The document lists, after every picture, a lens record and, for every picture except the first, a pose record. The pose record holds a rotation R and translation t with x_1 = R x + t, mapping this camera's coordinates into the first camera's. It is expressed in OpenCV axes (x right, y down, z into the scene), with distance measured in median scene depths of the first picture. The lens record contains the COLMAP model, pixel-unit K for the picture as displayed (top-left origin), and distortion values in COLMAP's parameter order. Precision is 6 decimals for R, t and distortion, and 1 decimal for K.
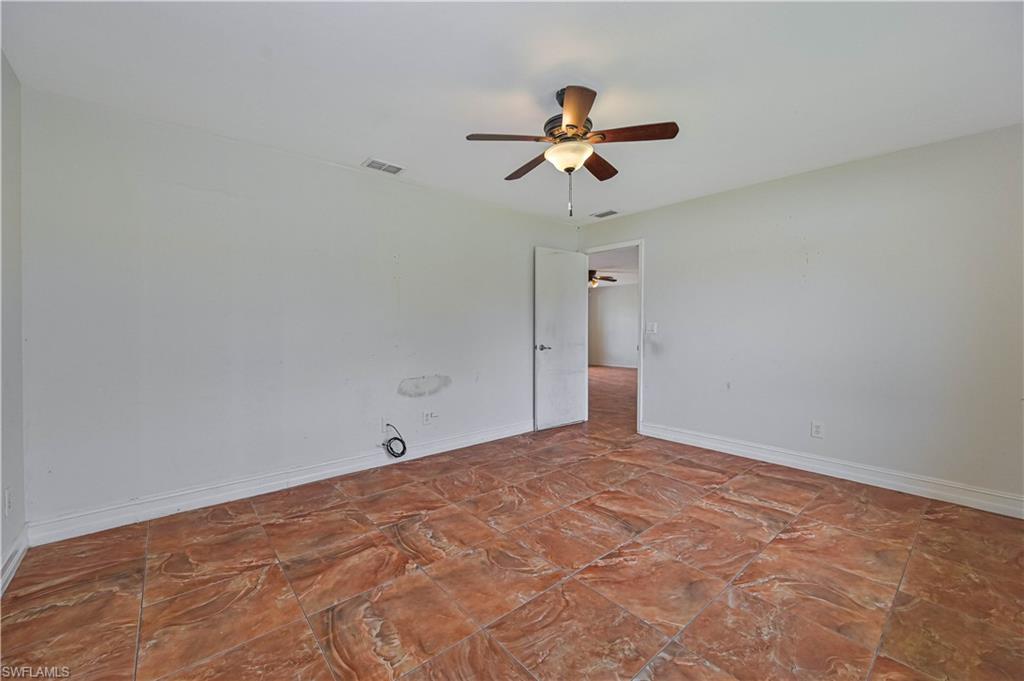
lens RADIAL K [[415.0, 0, 511.2], [0, 415.0, 335.6], [0, 0, 1]] dist [0.000904, 0.000452]
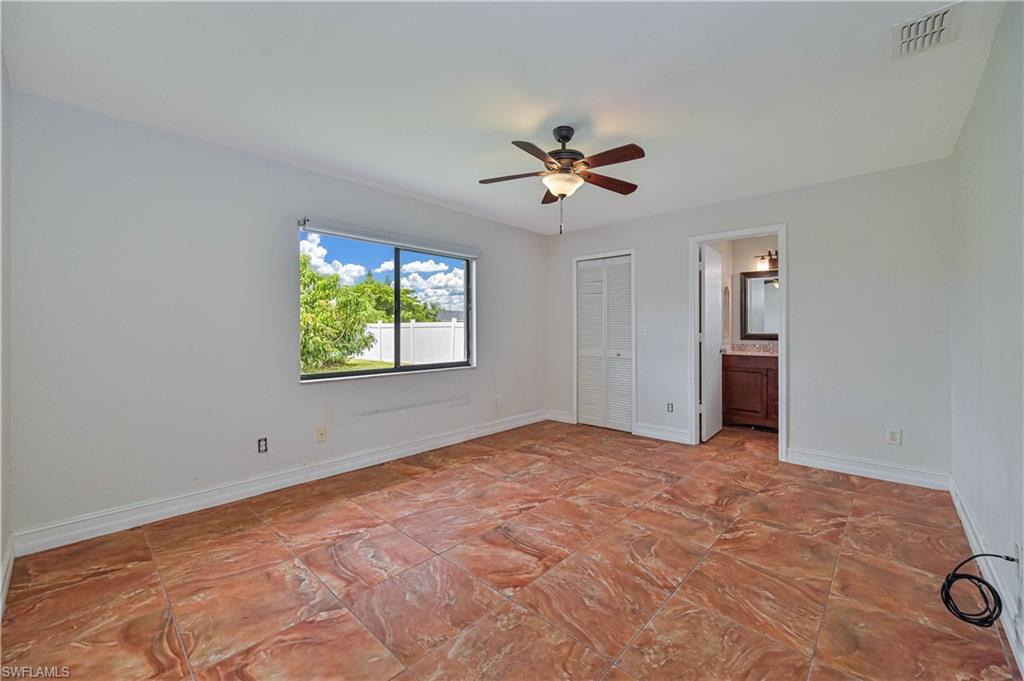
lens RADIAL K [[415.0, 0, 513.1], [0, 415.0, 334.9], [0, 0, 1]] dist [0.000904, 0.000452]
pose [[-0.993544, 0.001226, -0.113445, 0.378375], [-0.002338, 0.999508, 0.031274, -0.039799], [0.113427, 0.031337, -0.993052, 1.977130]]
